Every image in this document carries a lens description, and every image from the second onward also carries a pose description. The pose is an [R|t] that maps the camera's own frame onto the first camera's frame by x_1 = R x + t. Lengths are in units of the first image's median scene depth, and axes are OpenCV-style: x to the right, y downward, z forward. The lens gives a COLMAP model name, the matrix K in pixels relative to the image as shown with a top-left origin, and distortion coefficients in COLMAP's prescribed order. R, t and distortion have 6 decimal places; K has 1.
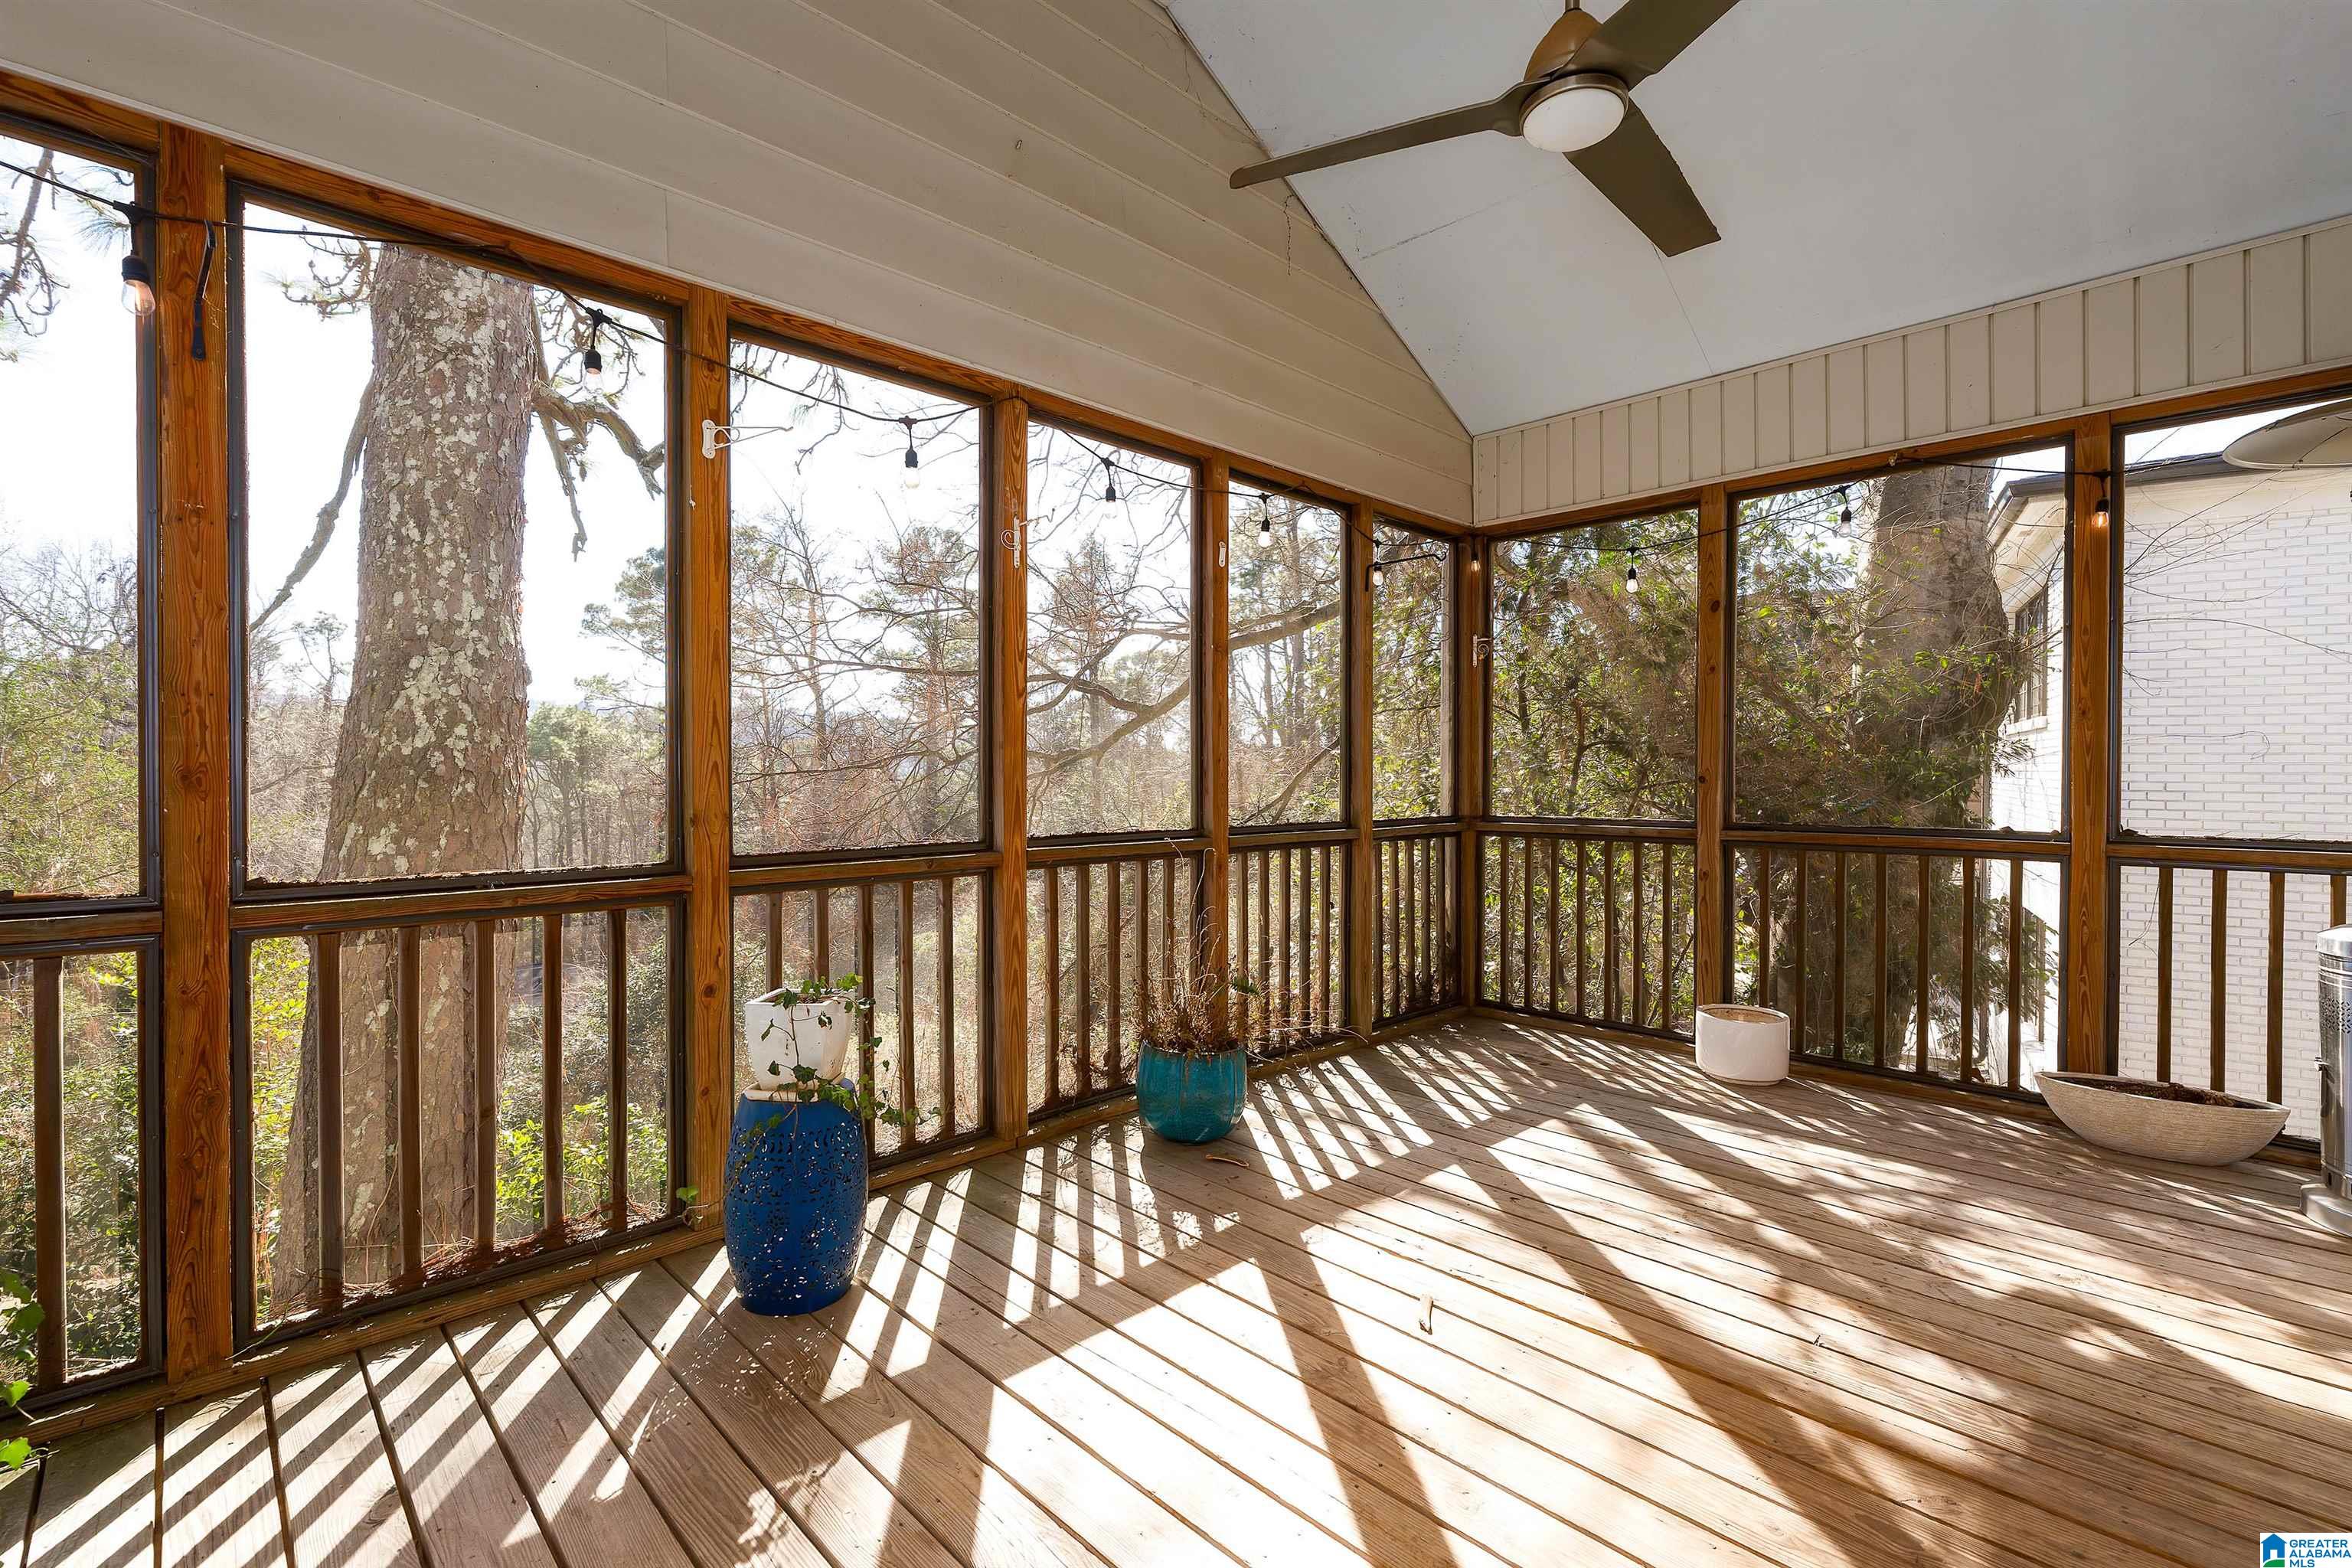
lens RADIAL K [[1059.2, 0, 1178.5], [0, 1059.2, 770.5], [0, 0, 1]] dist [-0.001799, -0.000622]
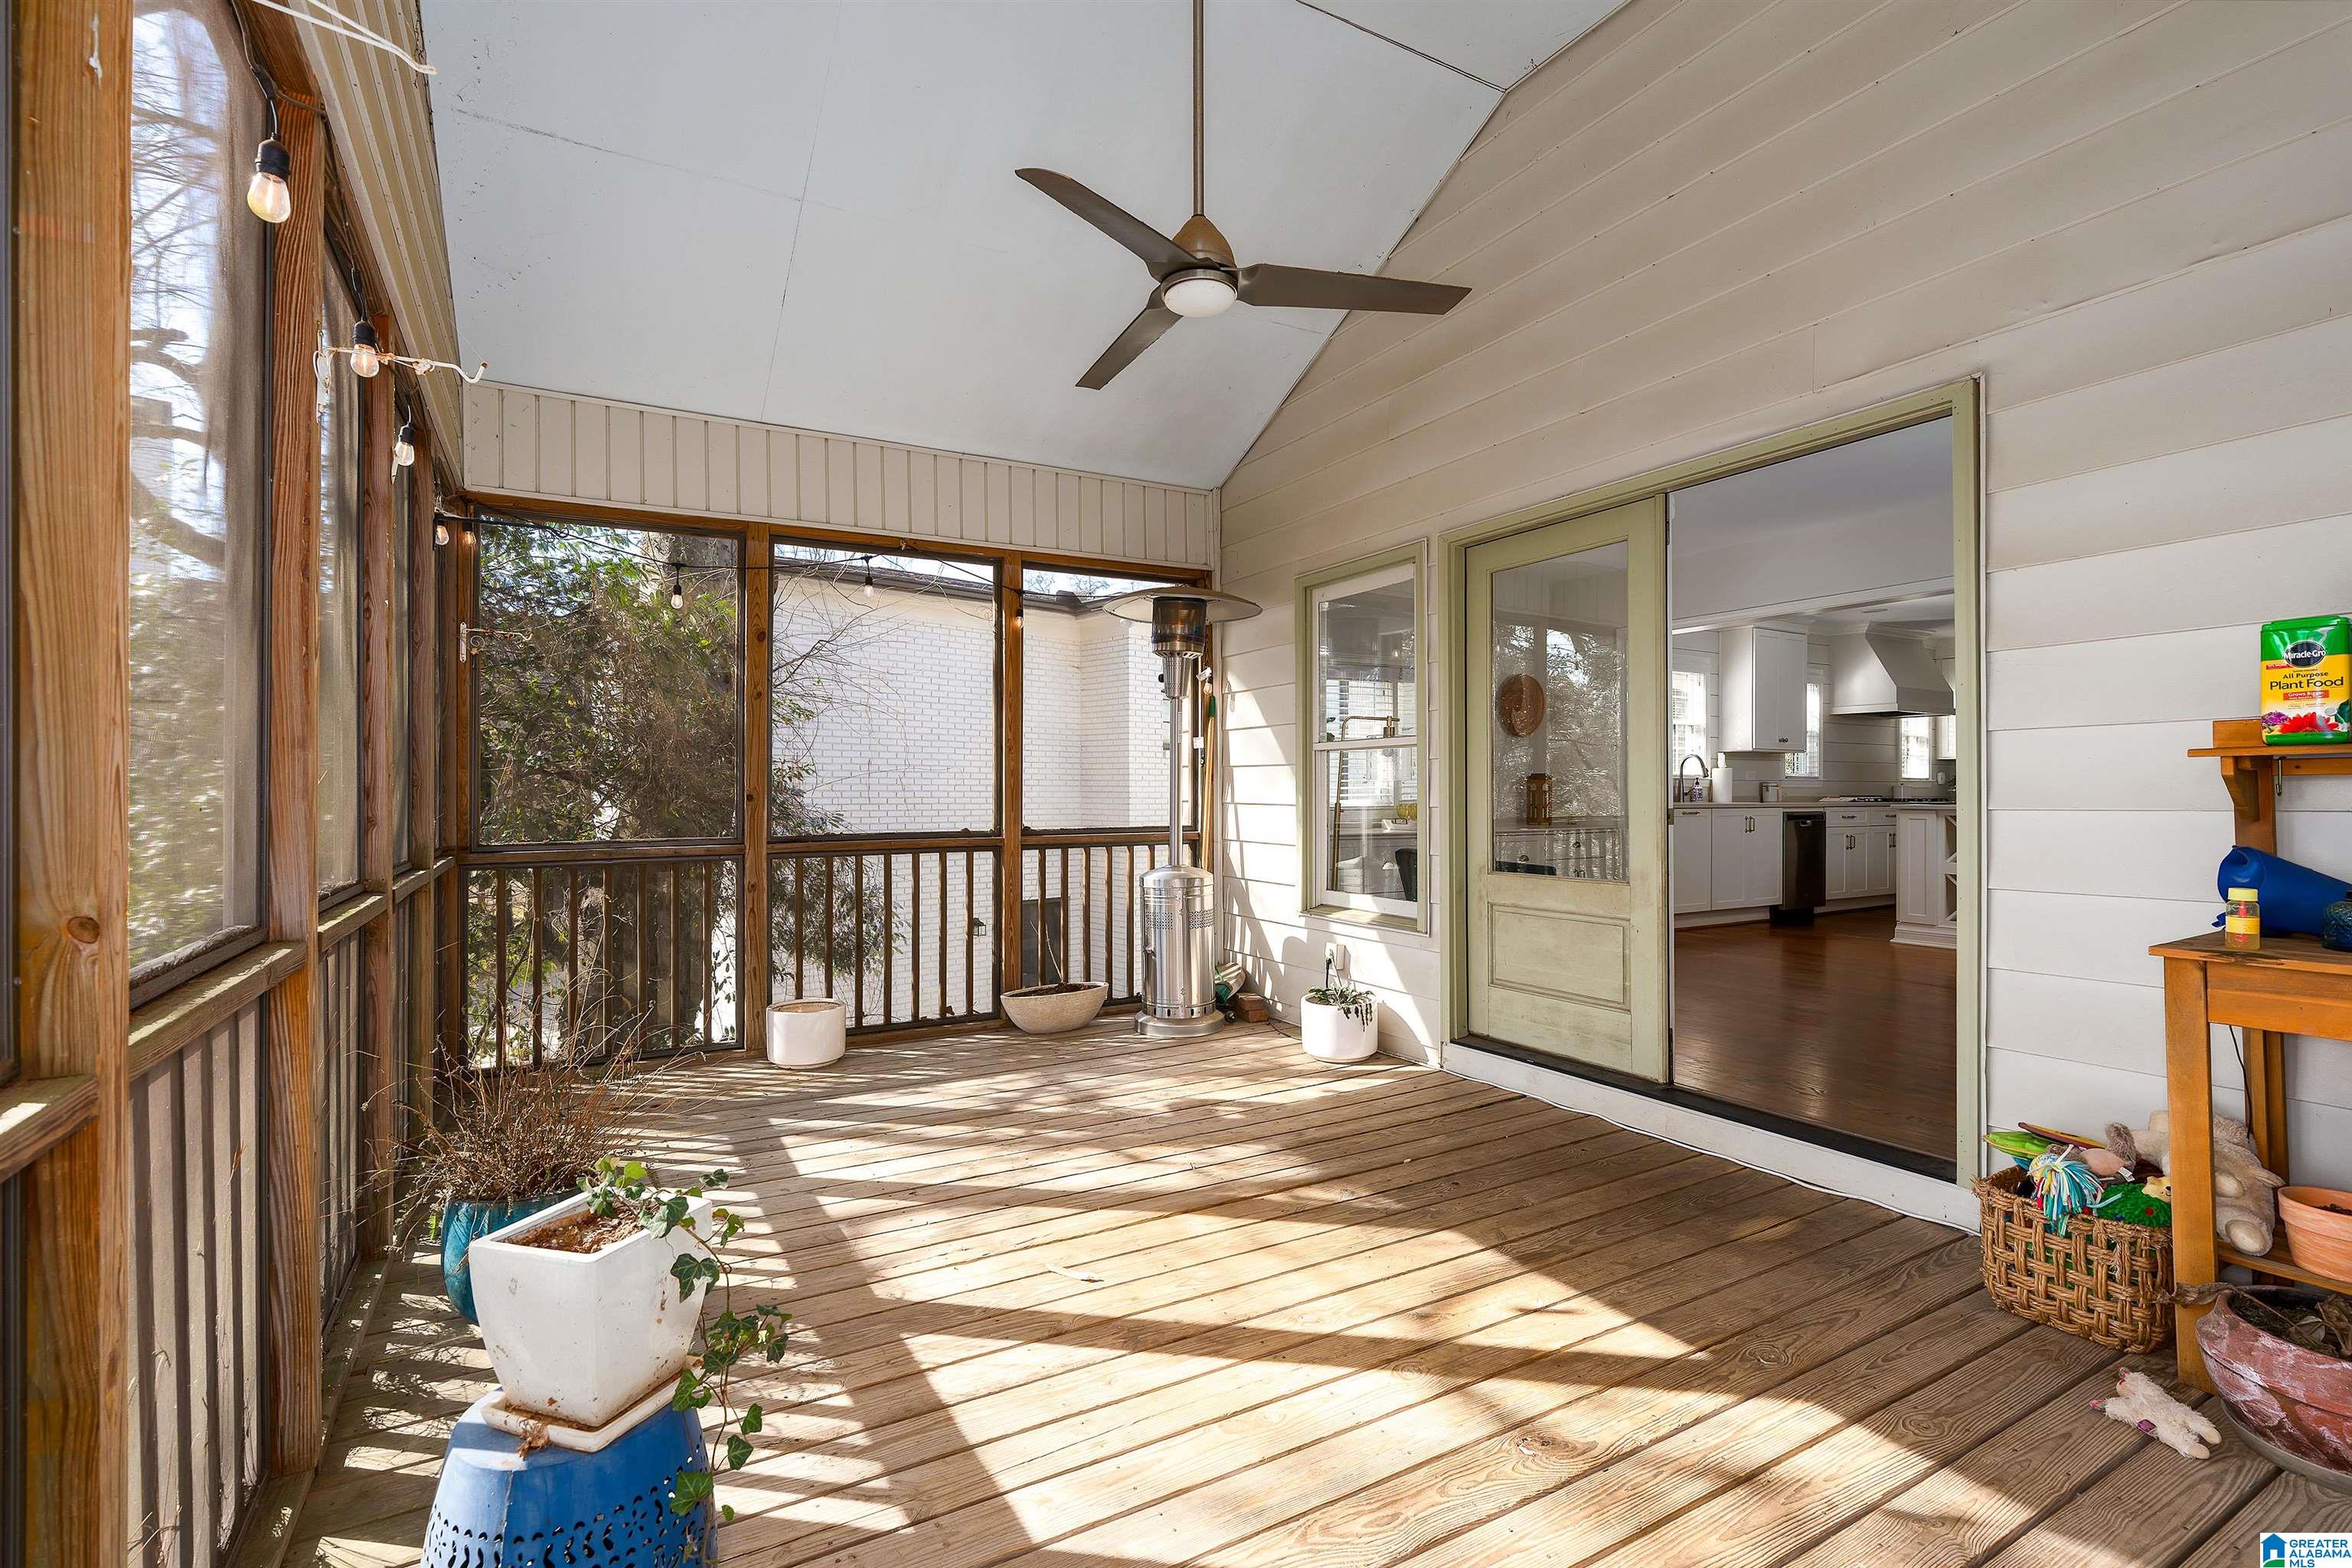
lens RADIAL K [[1059.2, 0, 1170.5], [0, 1059.2, 787.2], [0, 0, 1]] dist [-0.001799, -0.000622]
pose [[0.251961, 0.000984, 0.967737, -0.589131], [0.004127, 0.999989, -0.002091, 0.003171], [-0.967729, 0.004520, 0.251955, 0.445109]]
